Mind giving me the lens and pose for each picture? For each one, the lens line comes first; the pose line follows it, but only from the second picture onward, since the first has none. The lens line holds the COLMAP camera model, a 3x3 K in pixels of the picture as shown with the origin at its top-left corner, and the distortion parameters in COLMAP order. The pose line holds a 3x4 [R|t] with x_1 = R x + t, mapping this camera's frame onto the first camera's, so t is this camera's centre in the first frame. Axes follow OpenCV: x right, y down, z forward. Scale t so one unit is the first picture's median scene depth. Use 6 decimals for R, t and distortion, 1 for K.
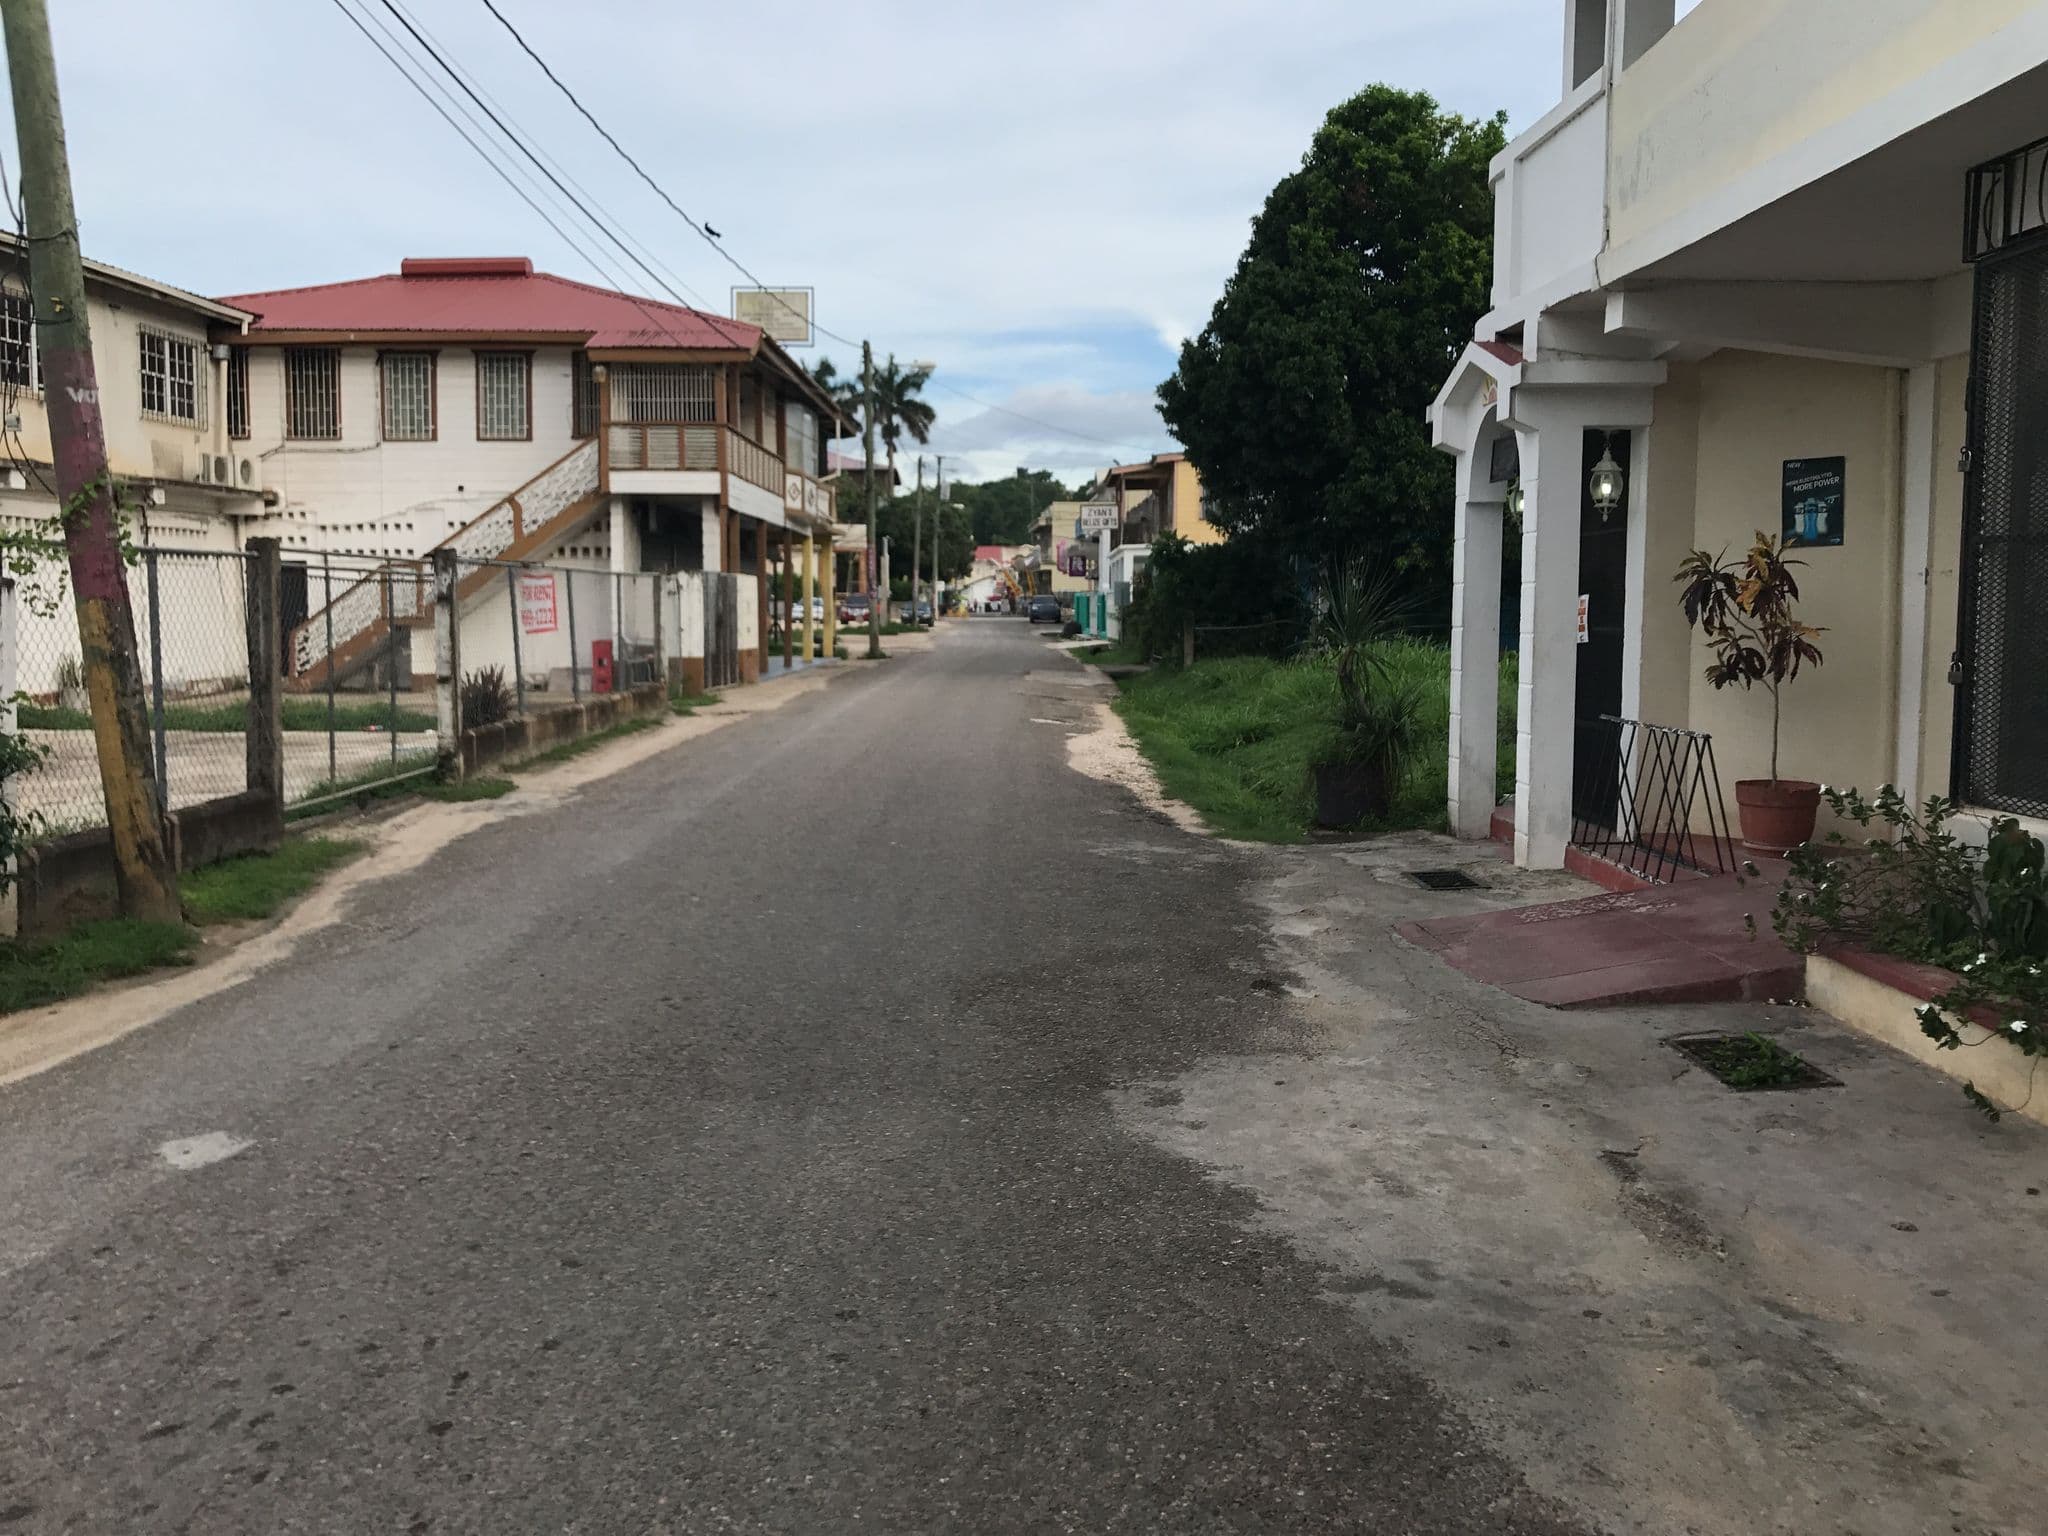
lens RADIAL K [[1667.7, 0, 1069.4], [0, 1667.7, 719.2], [0, 0, 1]] dist [0.099960, -0.221803]
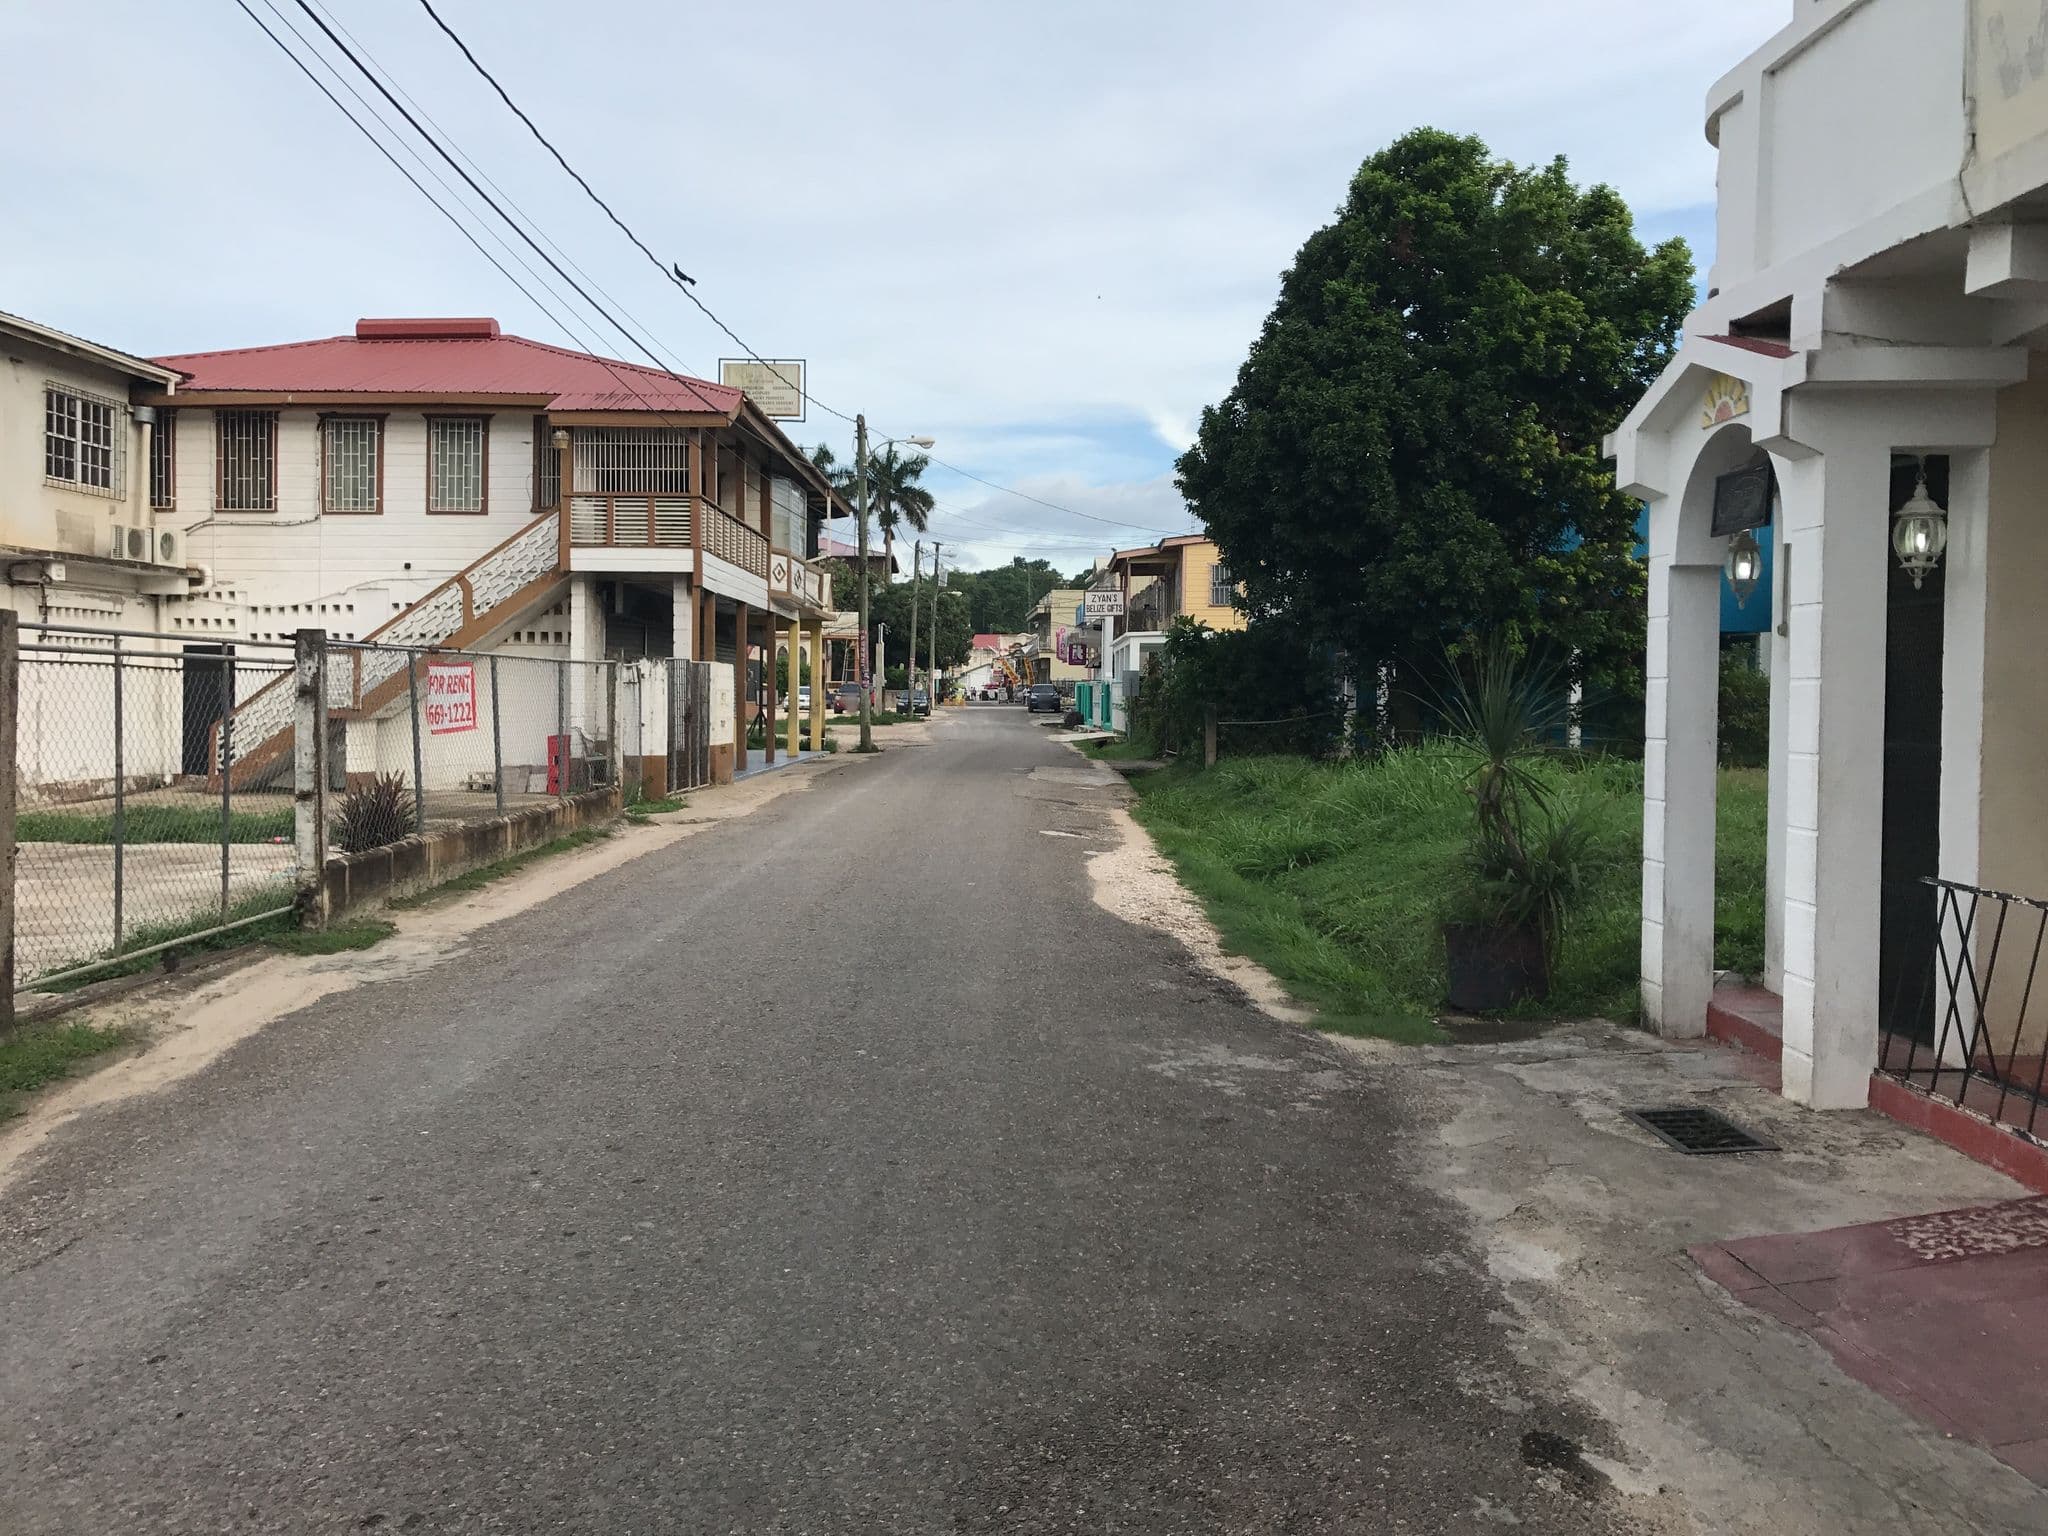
lens RADIAL K [[1649.5, 0, 1024.0], [0, 1649.5, 768.0], [0, 0, 1]] dist [0.004673, 0.006411]
pose [[0.999692, 0.005277, -0.024251, -0.009179], [-0.005826, 0.999727, -0.022607, -0.010782], [0.024125, 0.022742, 0.999450, 0.124526]]
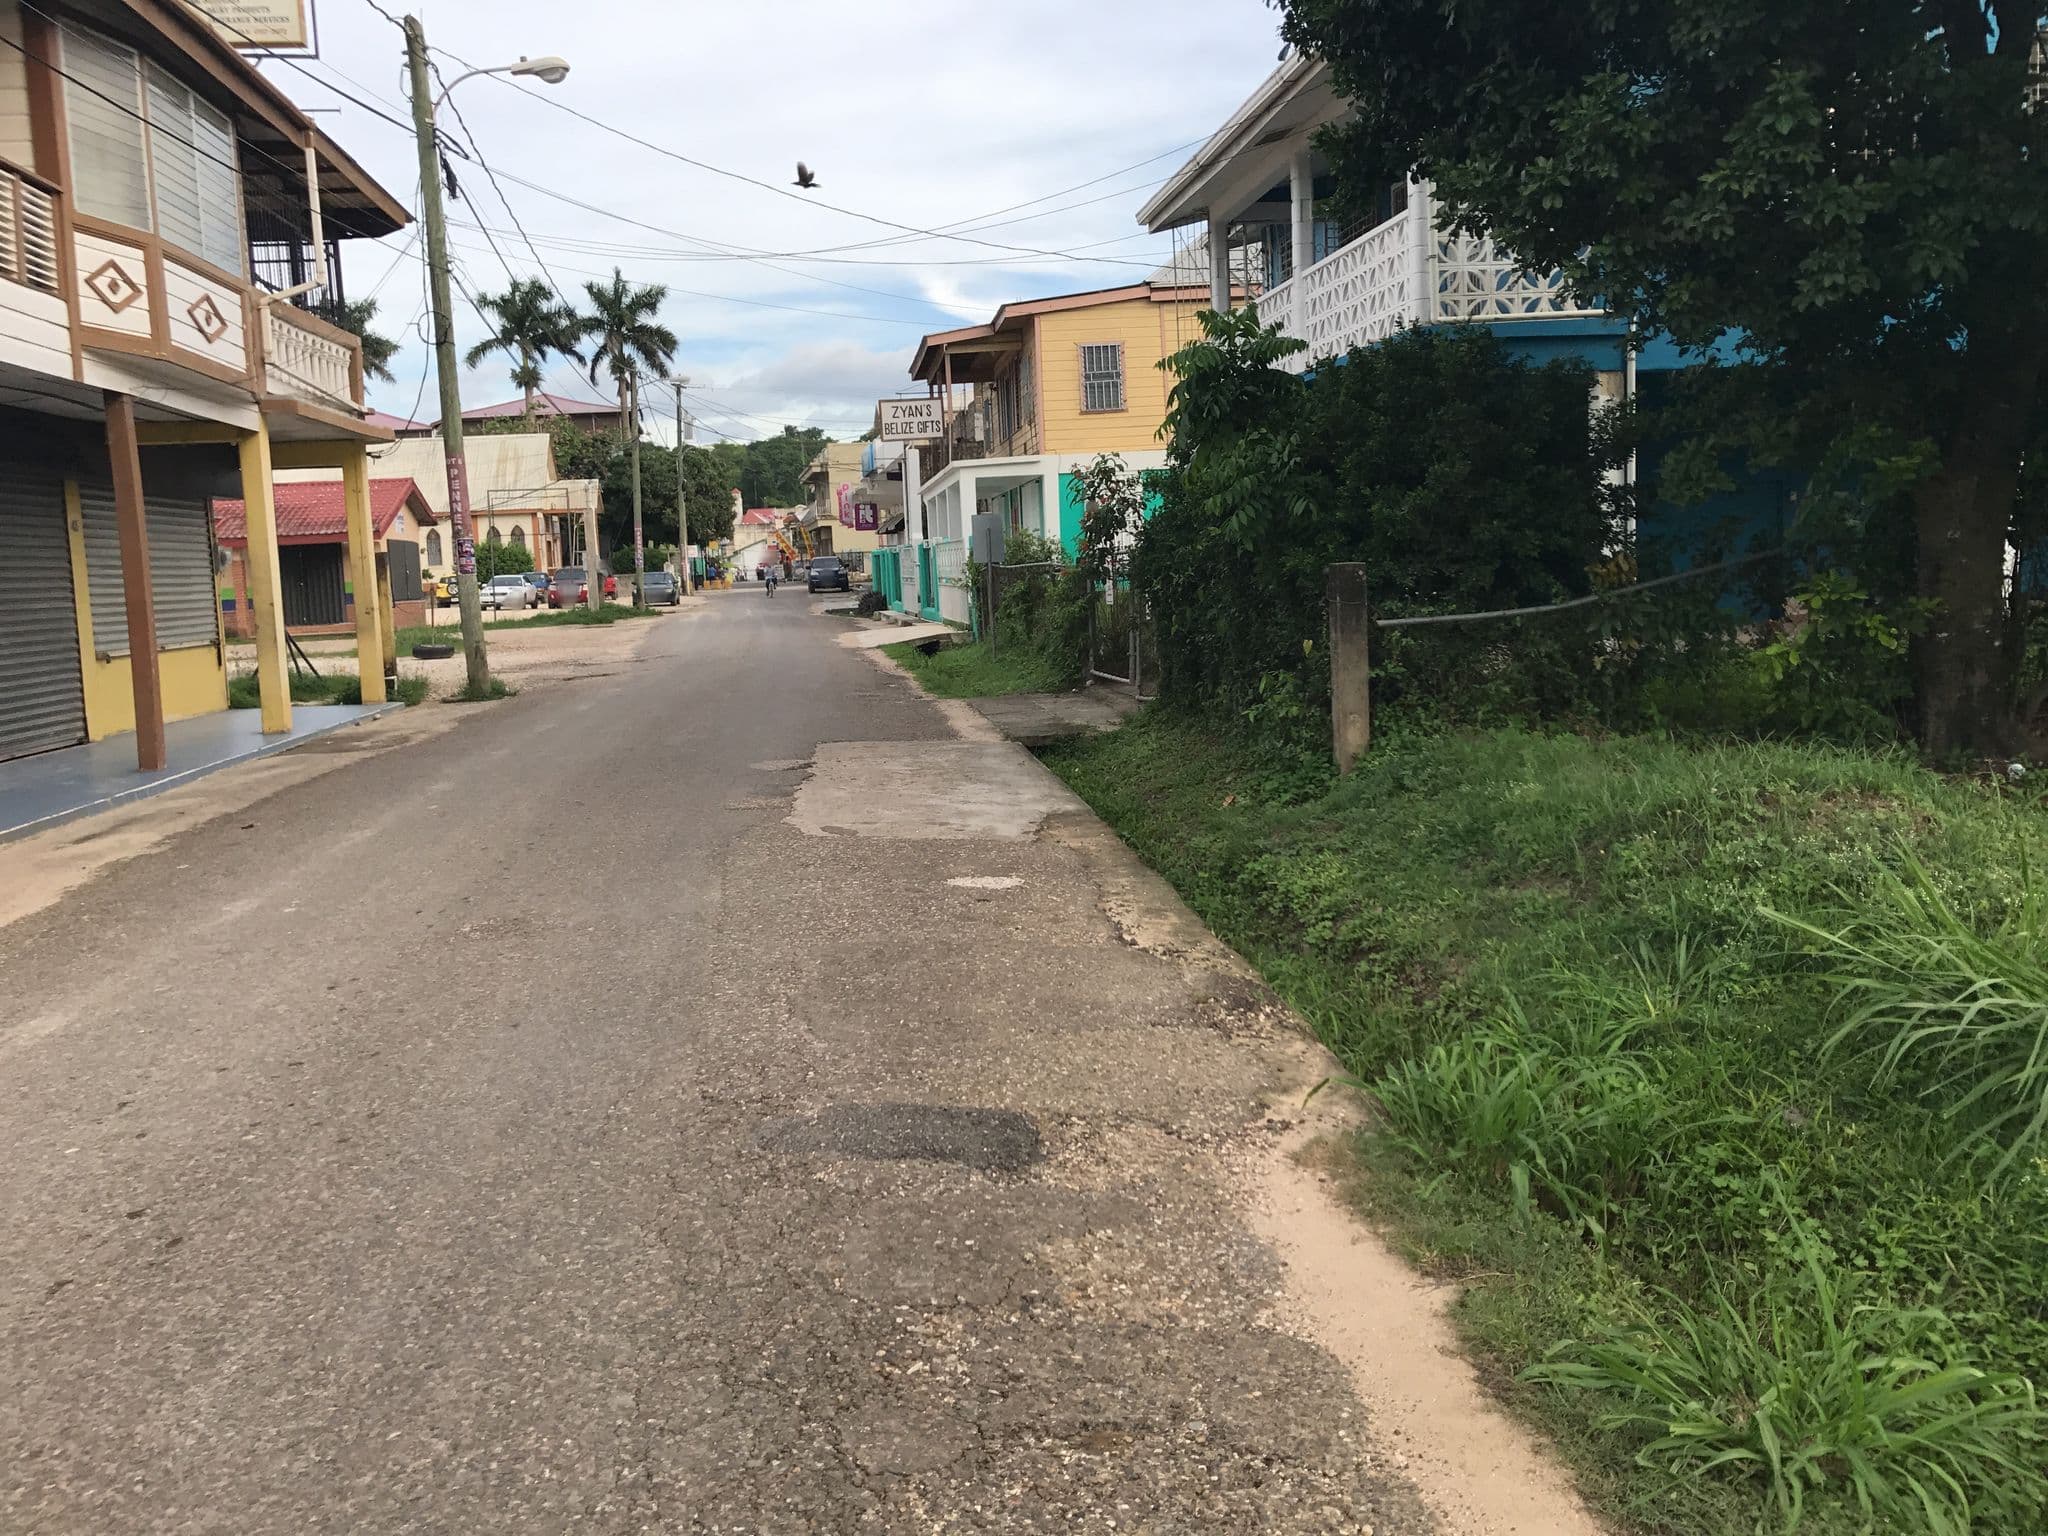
lens RADIAL K [[1597.3, 0, 1024.0], [0, 1597.3, 768.0], [0, 0, 1]] dist [0.060904, -0.214213]
pose [[0.992890, -0.061140, 0.102139, -0.017976], [0.055051, 0.996593, 0.061408, -0.057582], [-0.105545, -0.055348, 0.992873, 0.846869]]
